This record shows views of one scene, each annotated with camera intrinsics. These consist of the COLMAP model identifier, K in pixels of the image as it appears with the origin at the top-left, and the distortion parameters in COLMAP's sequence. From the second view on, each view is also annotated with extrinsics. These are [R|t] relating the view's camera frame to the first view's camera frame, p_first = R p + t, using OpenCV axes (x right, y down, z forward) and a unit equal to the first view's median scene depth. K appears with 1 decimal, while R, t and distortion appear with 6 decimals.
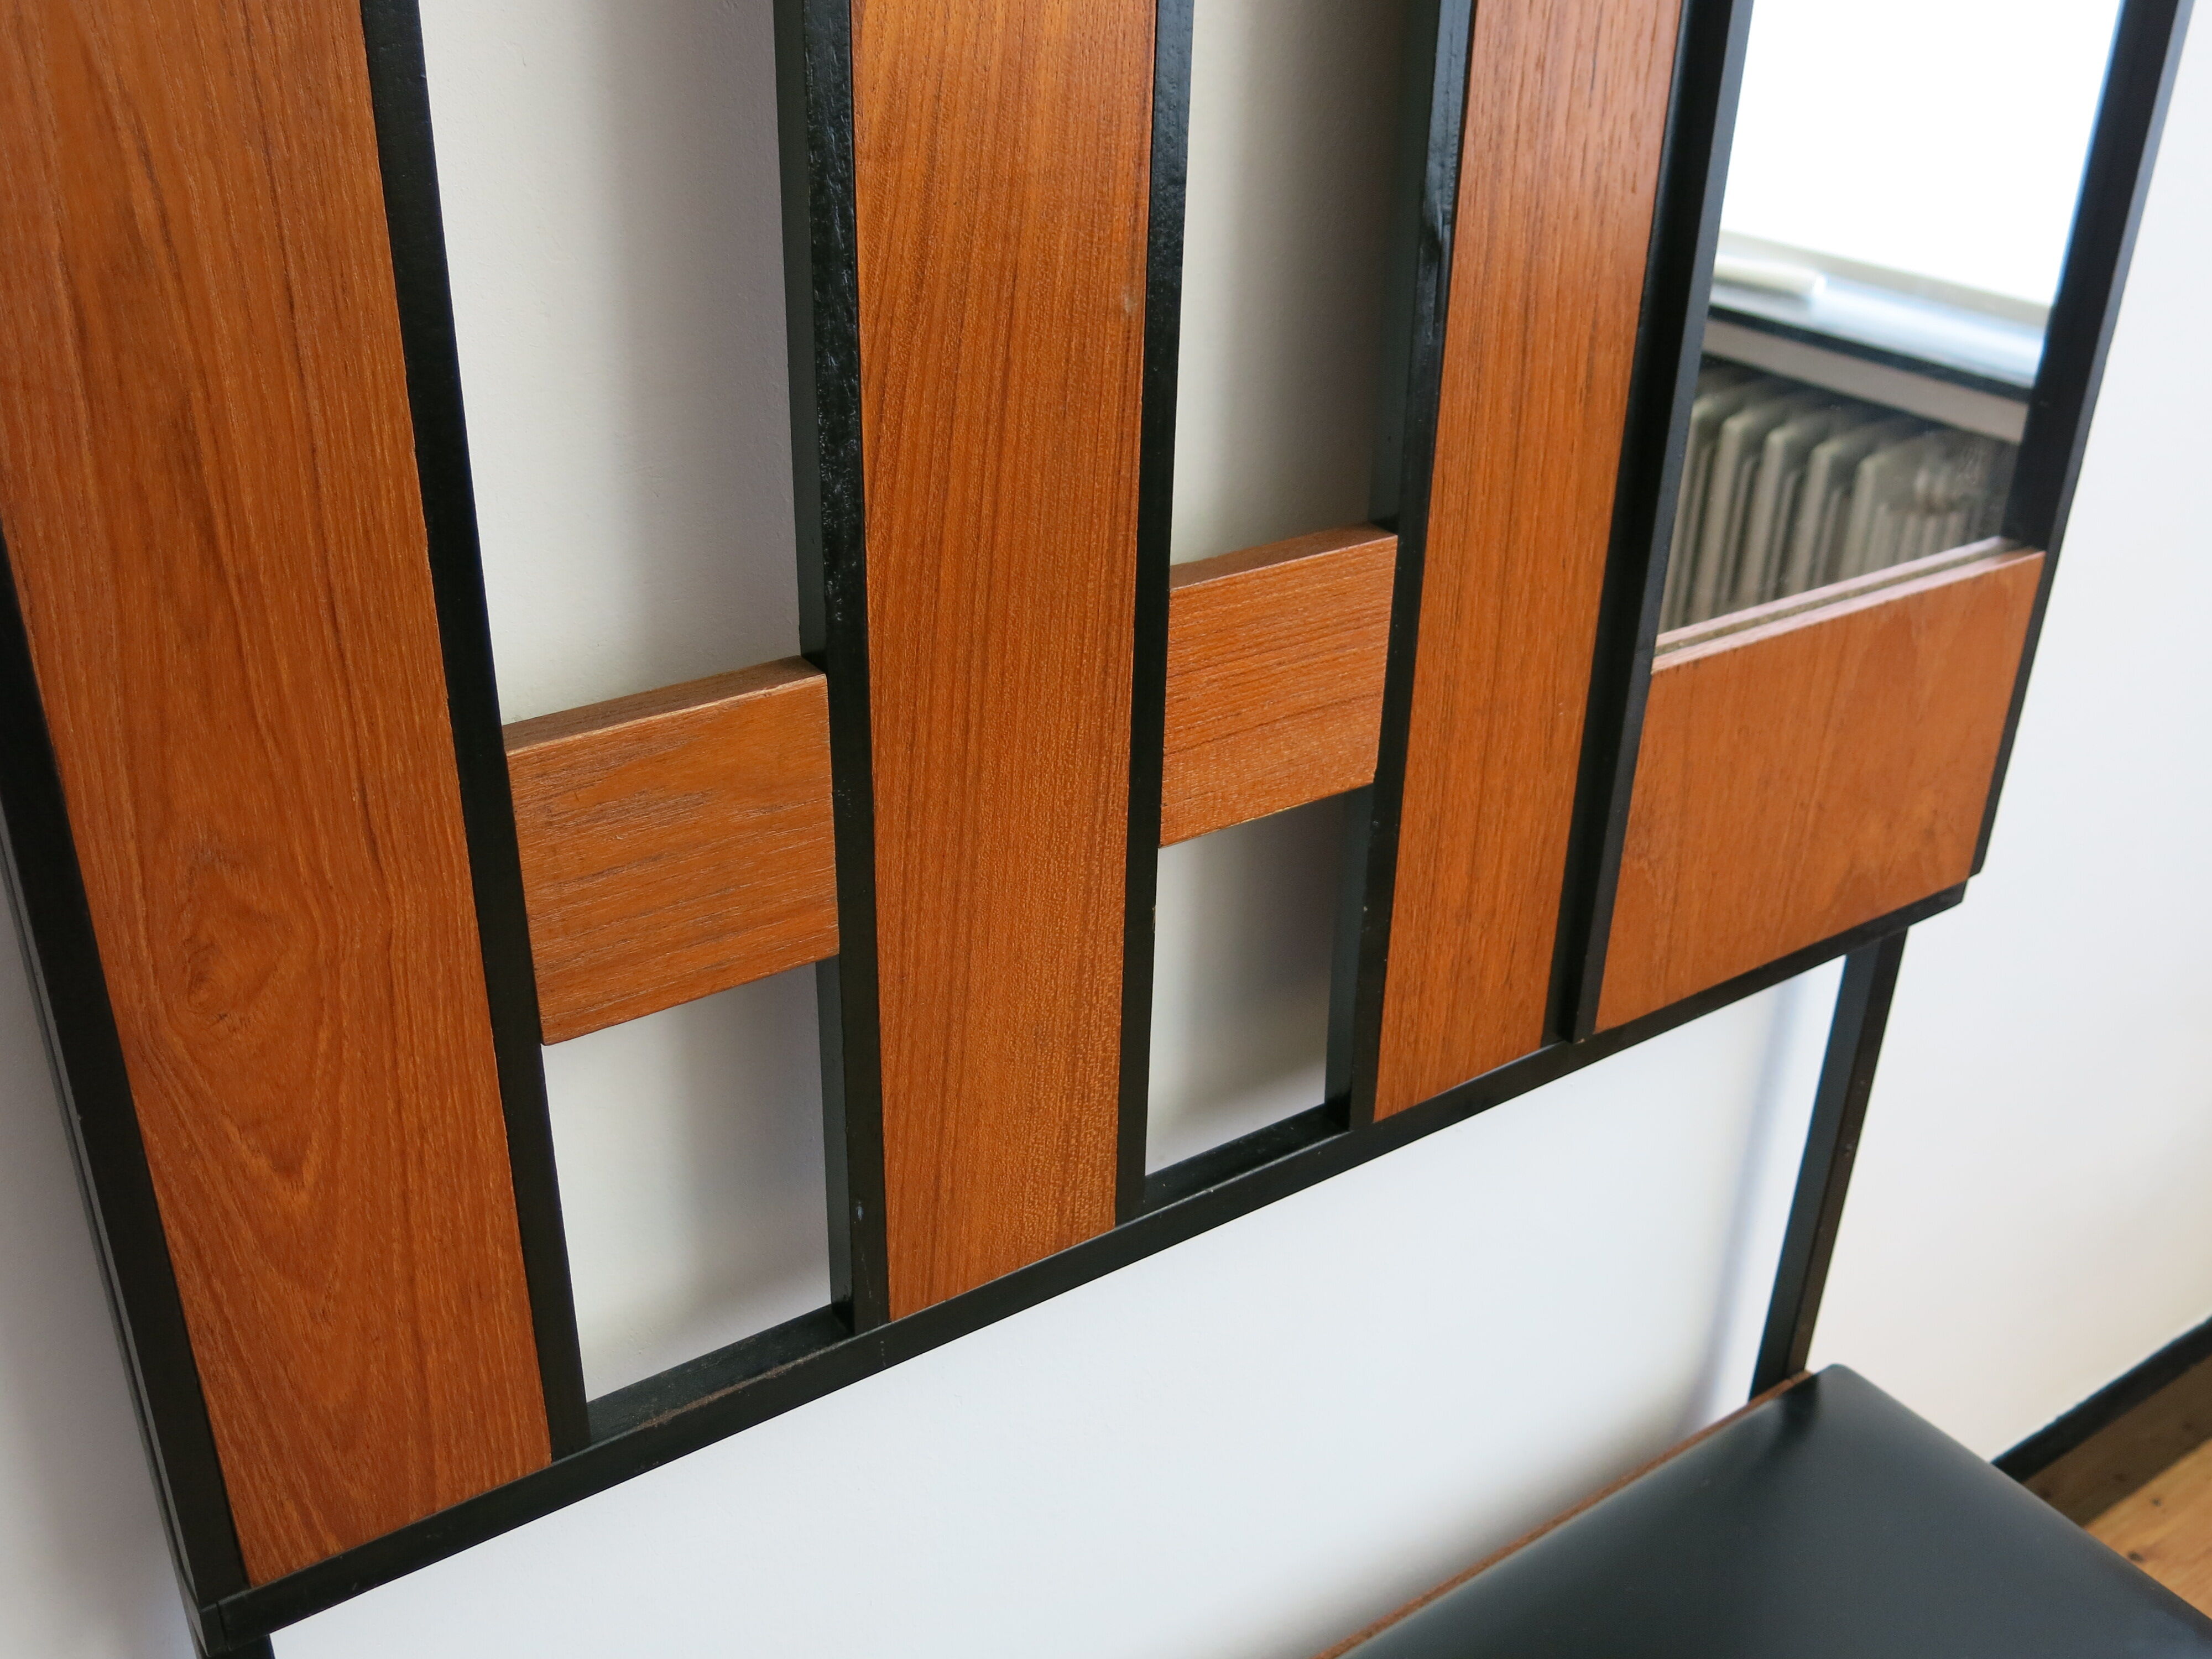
lens RADIAL K [[2155.8, 0, 1099.4], [0, 2155.8, 841.9], [0, 0, 1]] dist [-0.017137, -0.009802]
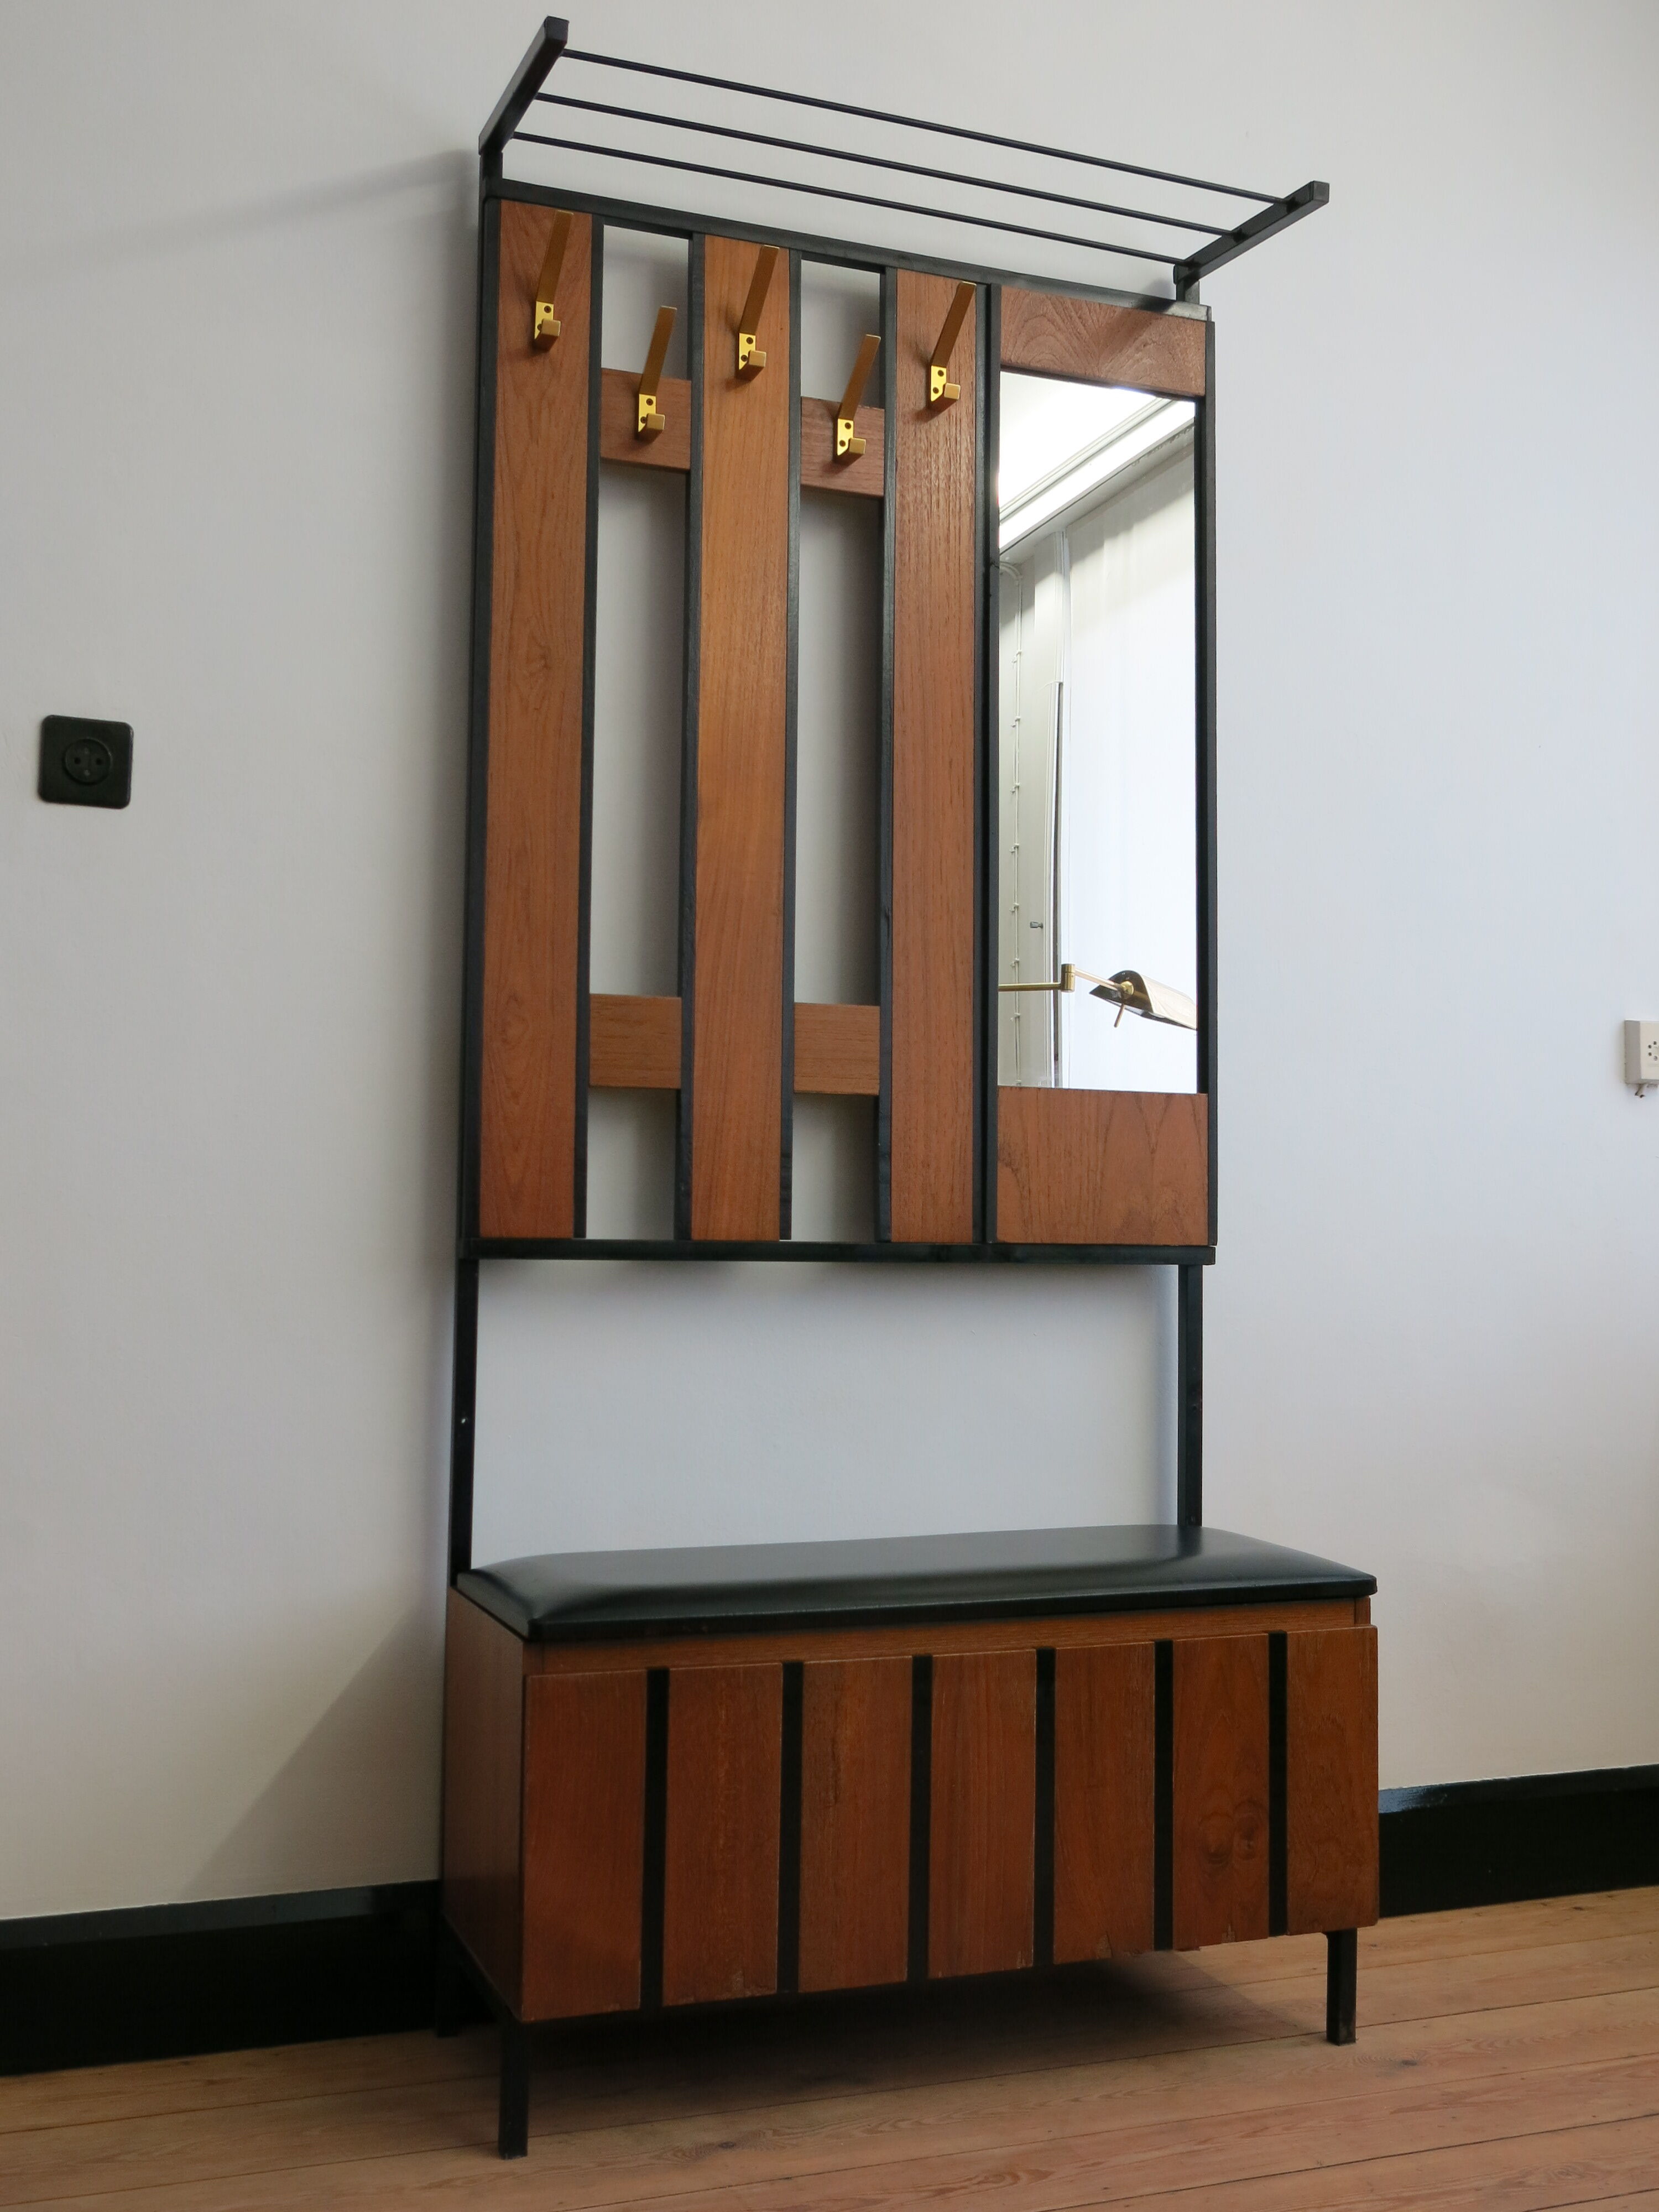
lens RADIAL K [[2151.2, 0, 804.8], [0, 2151.2, 1109.4], [0, 0, 1]] dist [-0.017684, -0.007377]
pose [[0.967340, -0.027357, -0.252003, 0.707513], [-0.109986, 0.850402, -0.514510, 1.387779], [0.228380, 0.525422, 0.819618, -1.298453]]
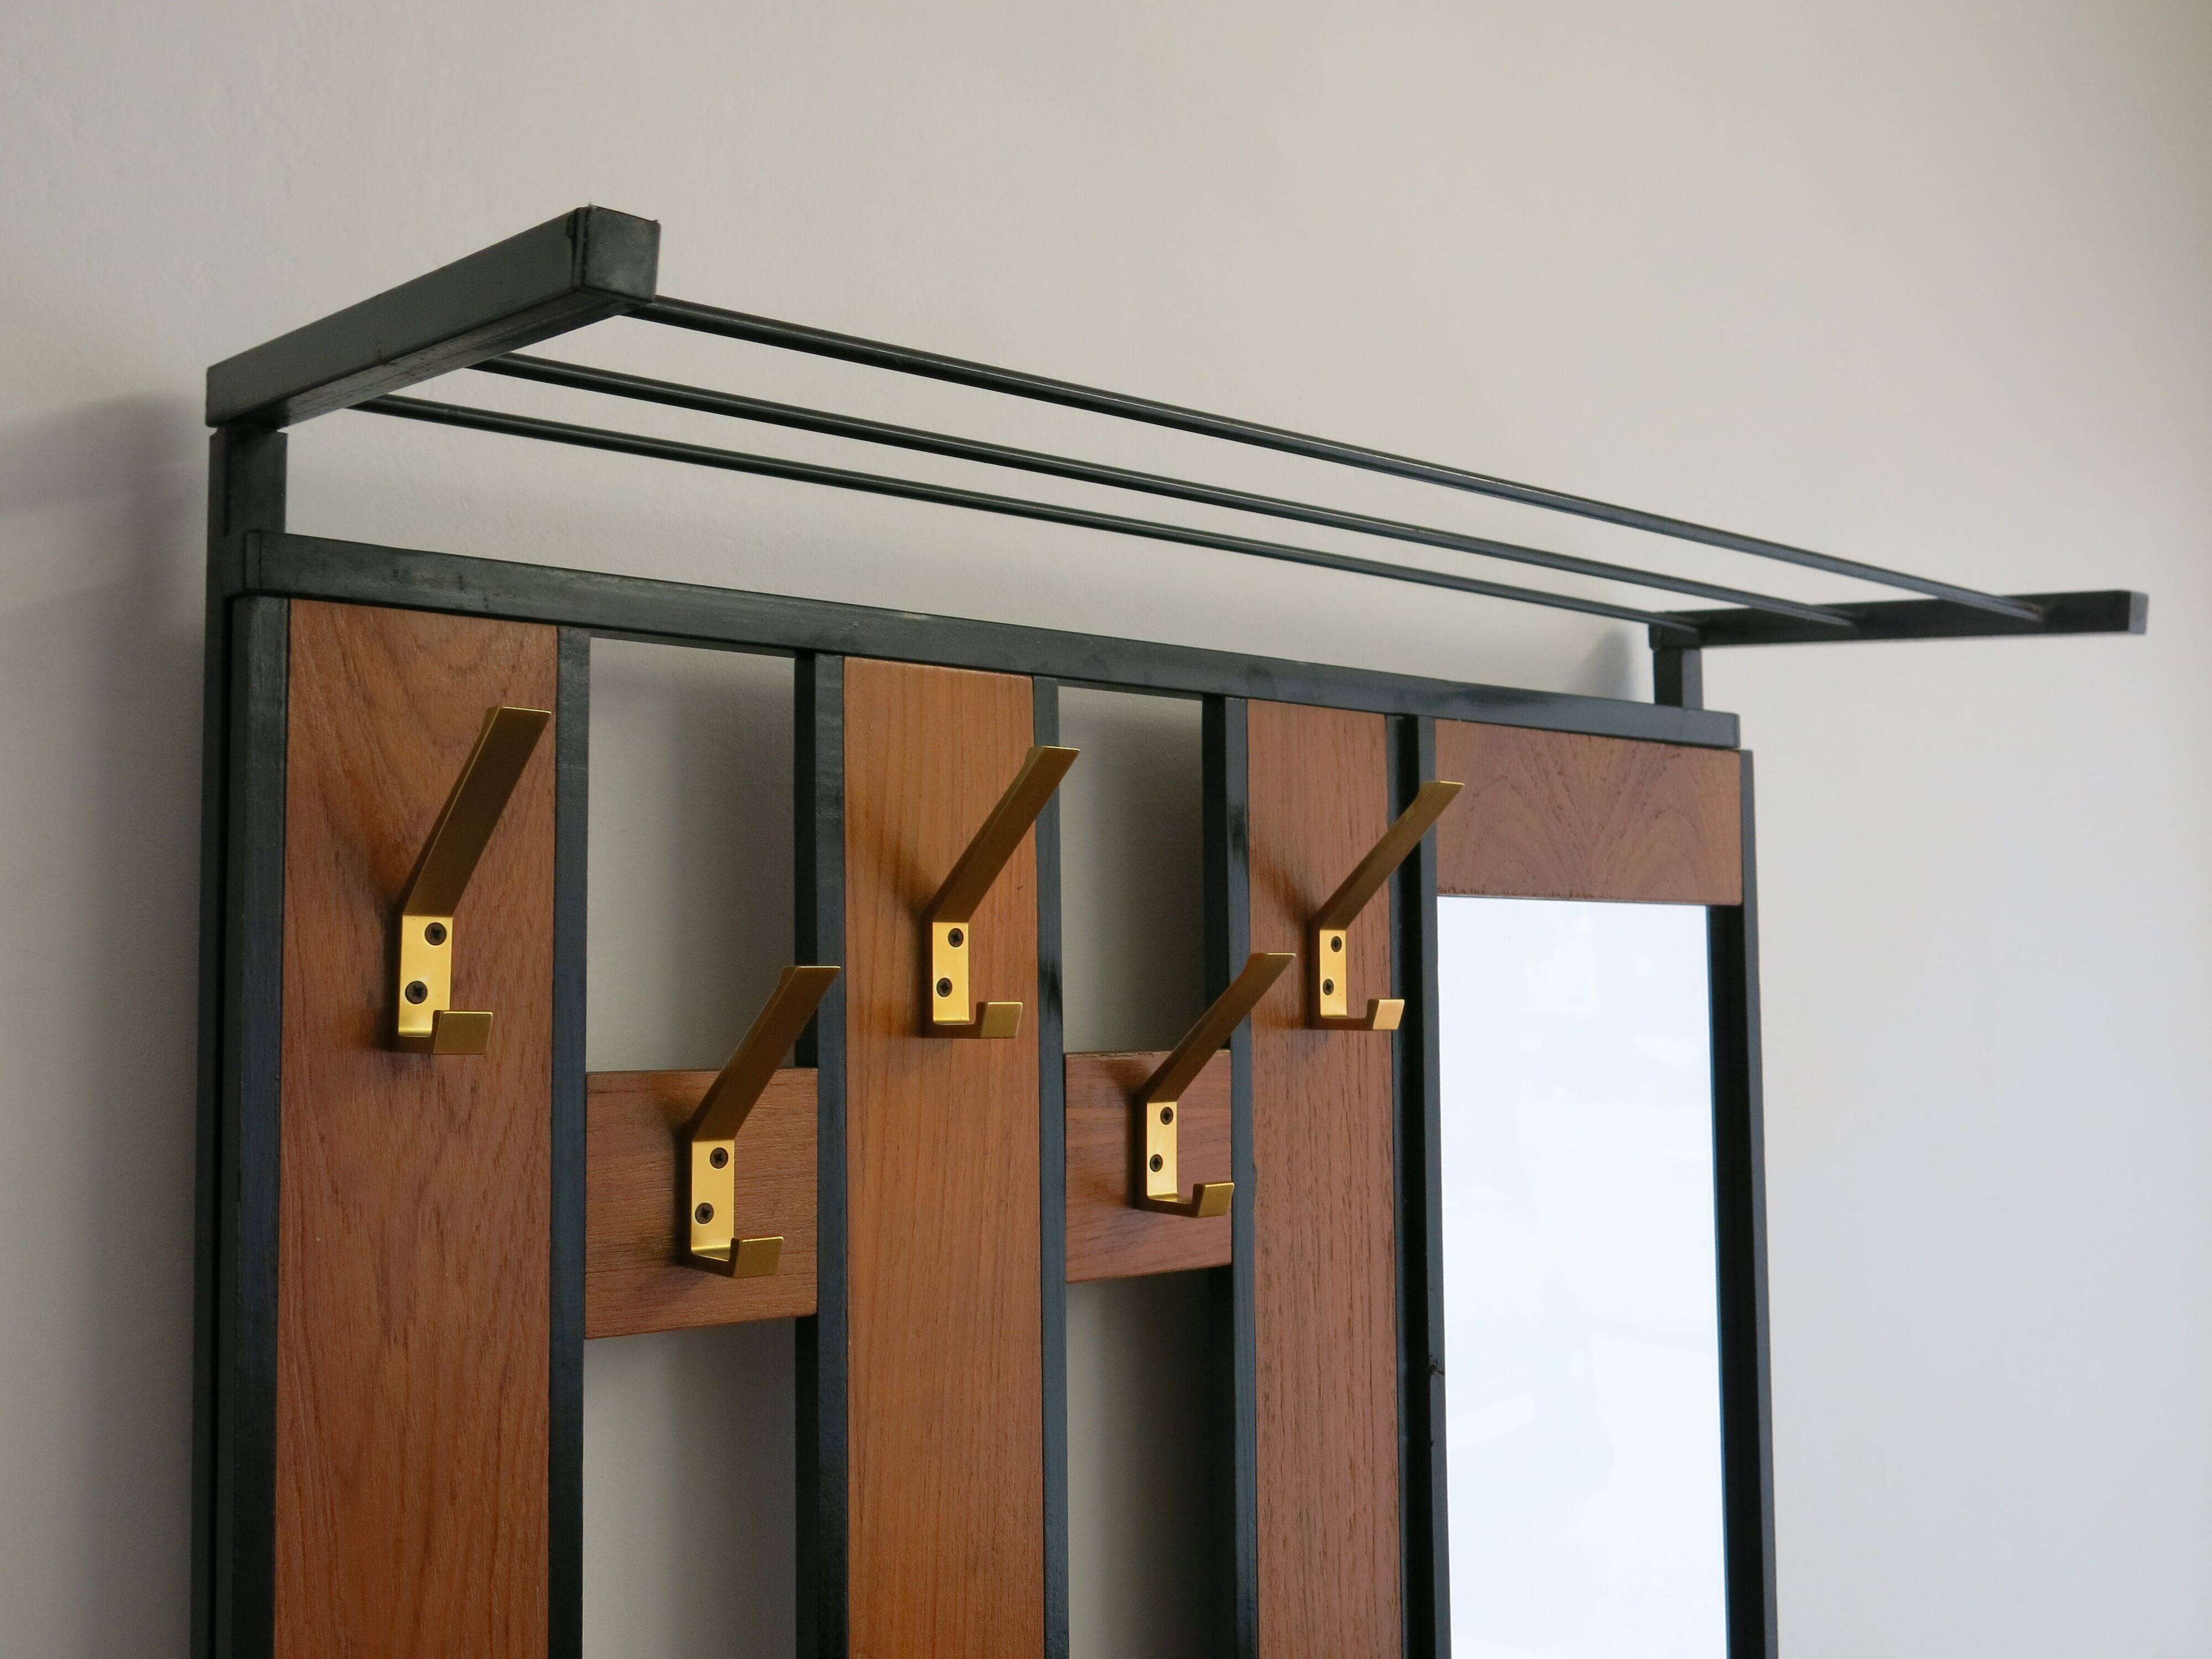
lens RADIAL K [[2155.8, 0, 1099.4], [0, 2155.8, 841.9], [0, 0, 1]] dist [-0.017137, -0.009802]
pose [[0.996373, -0.023235, 0.081857, -0.024521], [0.063008, 0.848000, -0.526238, -0.293543], [-0.057188, 0.529487, 0.846388, -0.522810]]
